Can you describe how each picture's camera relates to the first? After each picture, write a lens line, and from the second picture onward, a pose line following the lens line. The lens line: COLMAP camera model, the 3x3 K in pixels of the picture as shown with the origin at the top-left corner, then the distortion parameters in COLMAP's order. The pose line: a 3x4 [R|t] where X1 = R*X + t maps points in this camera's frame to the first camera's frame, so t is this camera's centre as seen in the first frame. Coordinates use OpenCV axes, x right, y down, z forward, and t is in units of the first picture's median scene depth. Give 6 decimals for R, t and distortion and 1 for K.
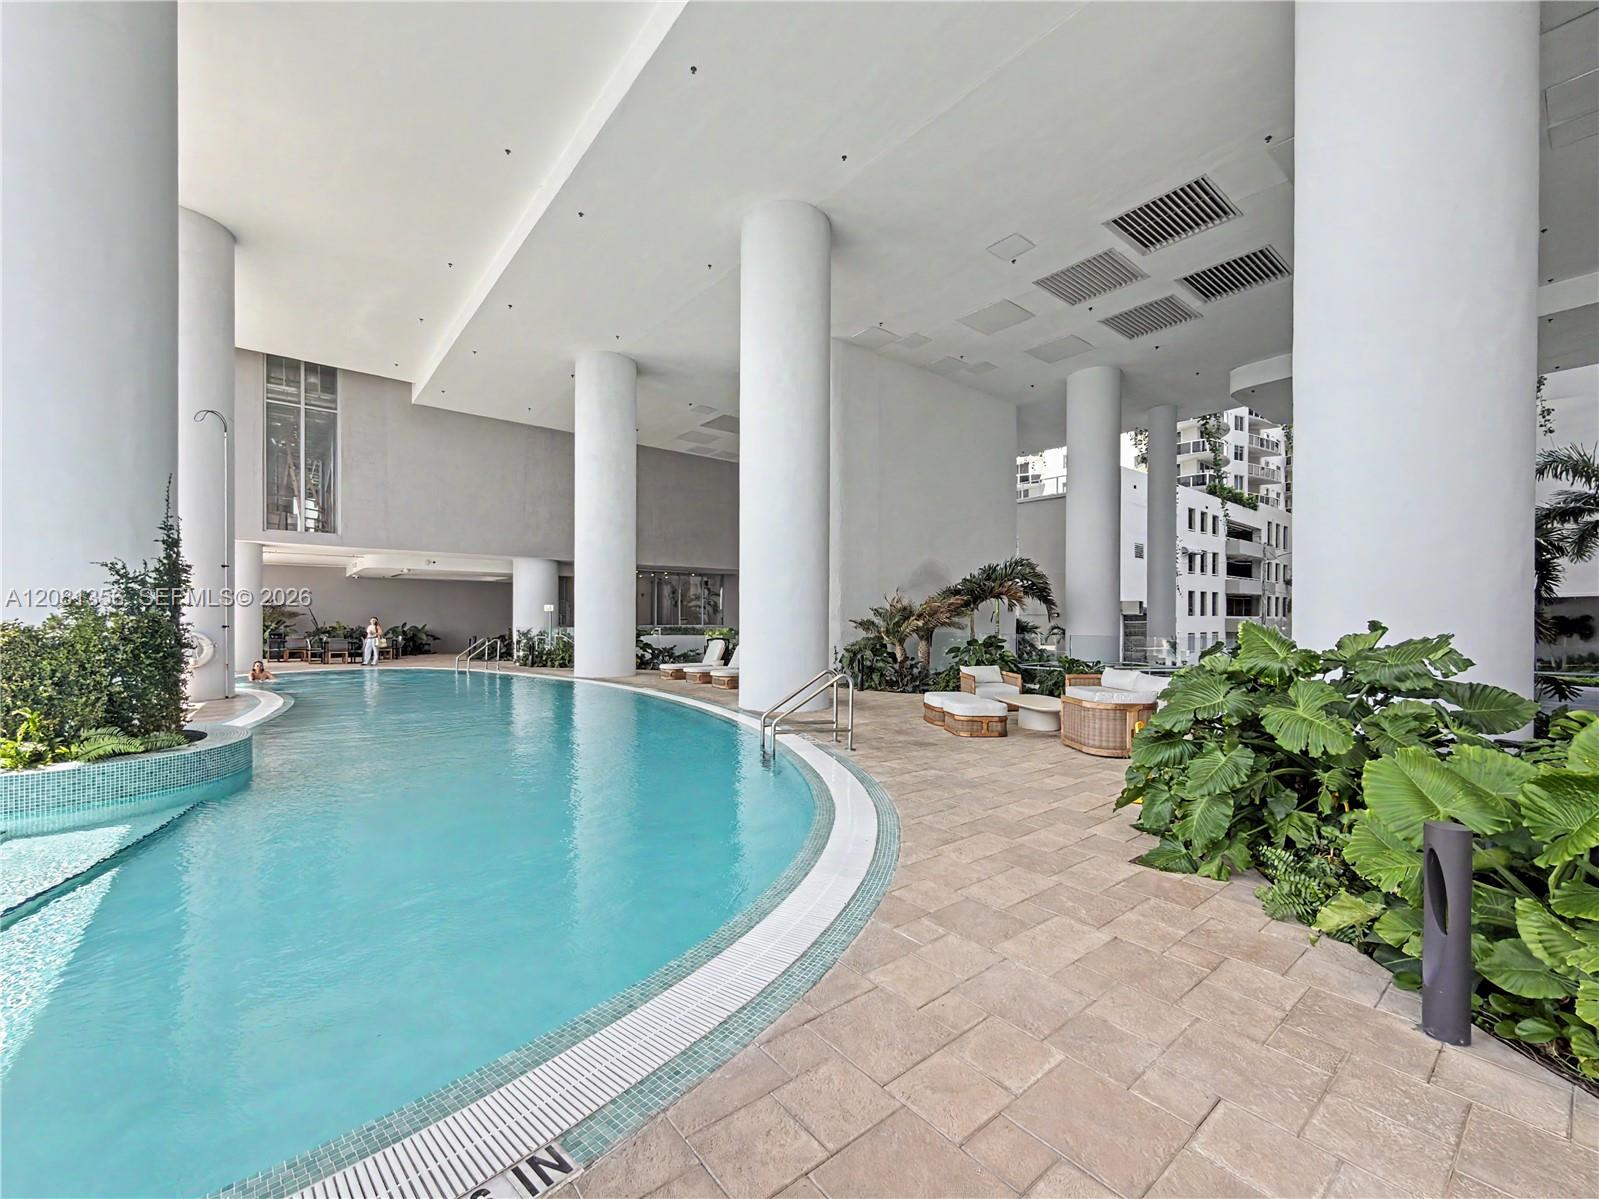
lens RADIAL K [[659.4, 0, 796.0], [0, 659.4, 613.0], [0, 0, 1]] dist [-0.001245, -0.000317]
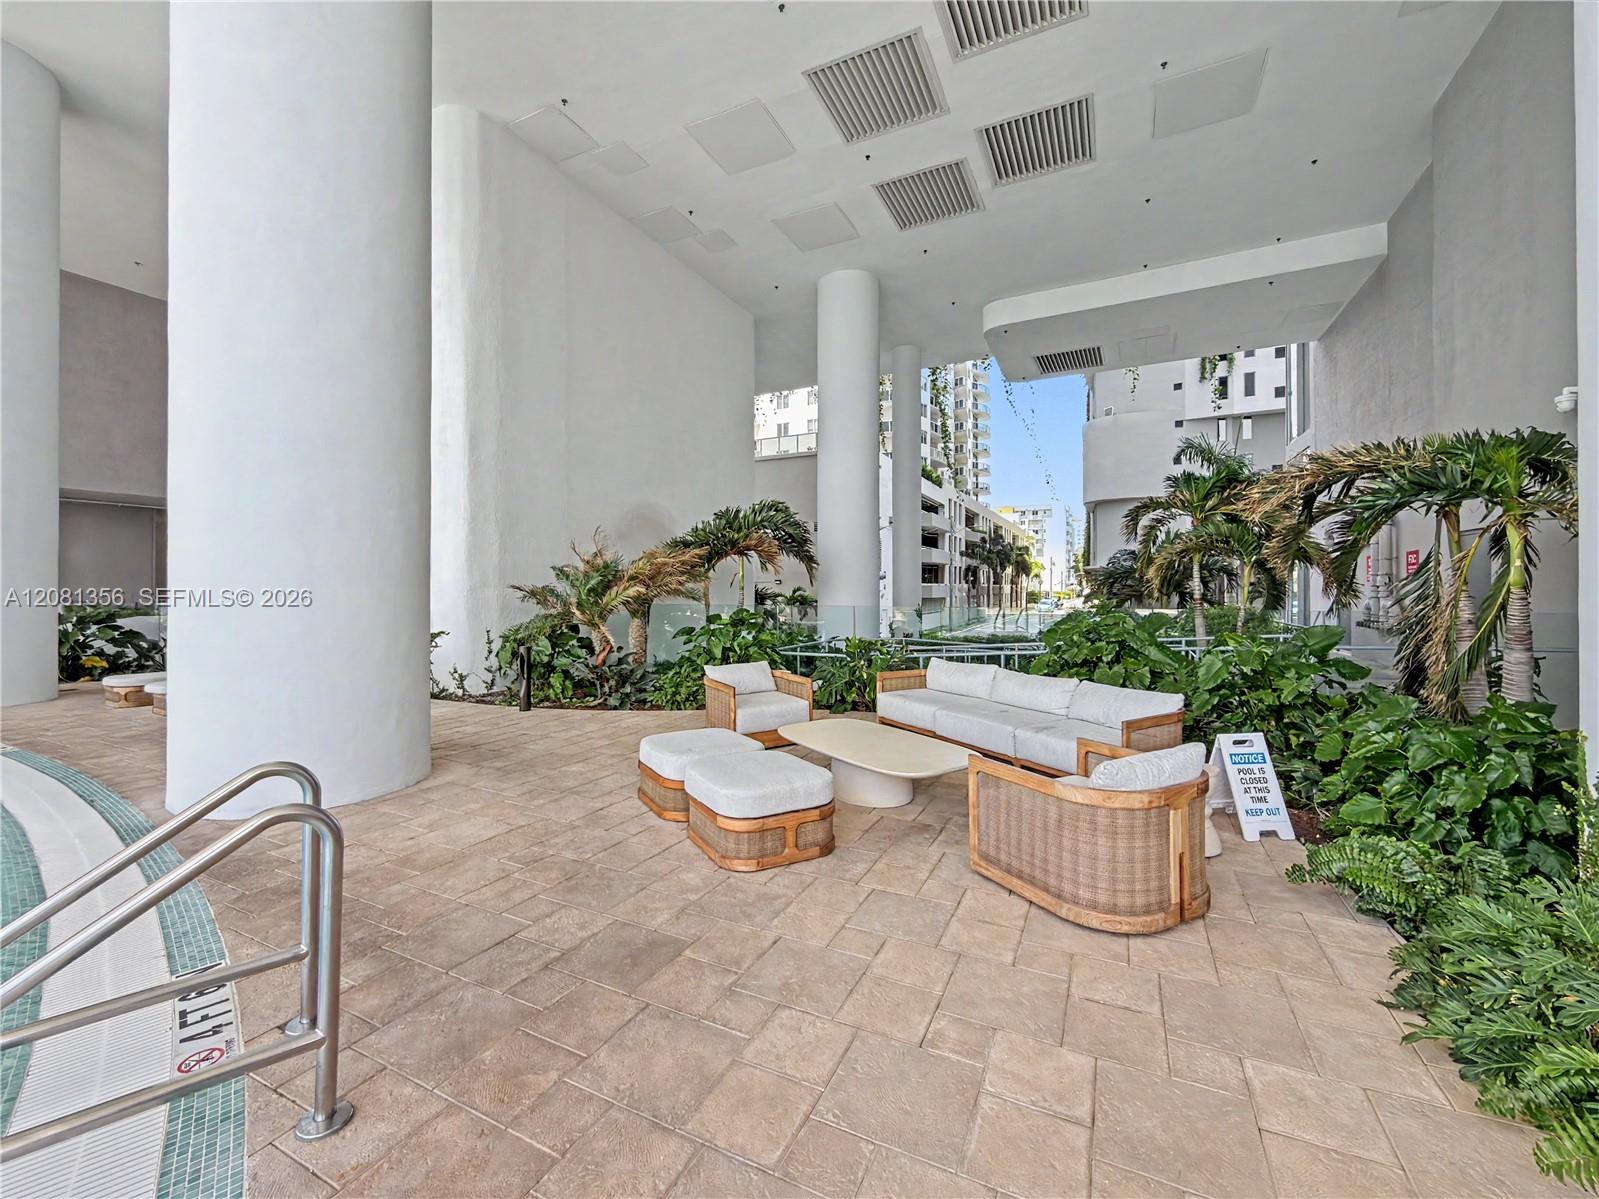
lens RADIAL K [[659.4, 0, 795.3], [0, 659.4, 589.0], [0, 0, 1]] dist [-0.001245, -0.000317]
pose [[0.910333, -0.006553, 0.413825, 0.068448], [0.002493, 0.999943, 0.010350, 0.007782], [-0.413869, -0.008390, 0.910298, 0.354715]]
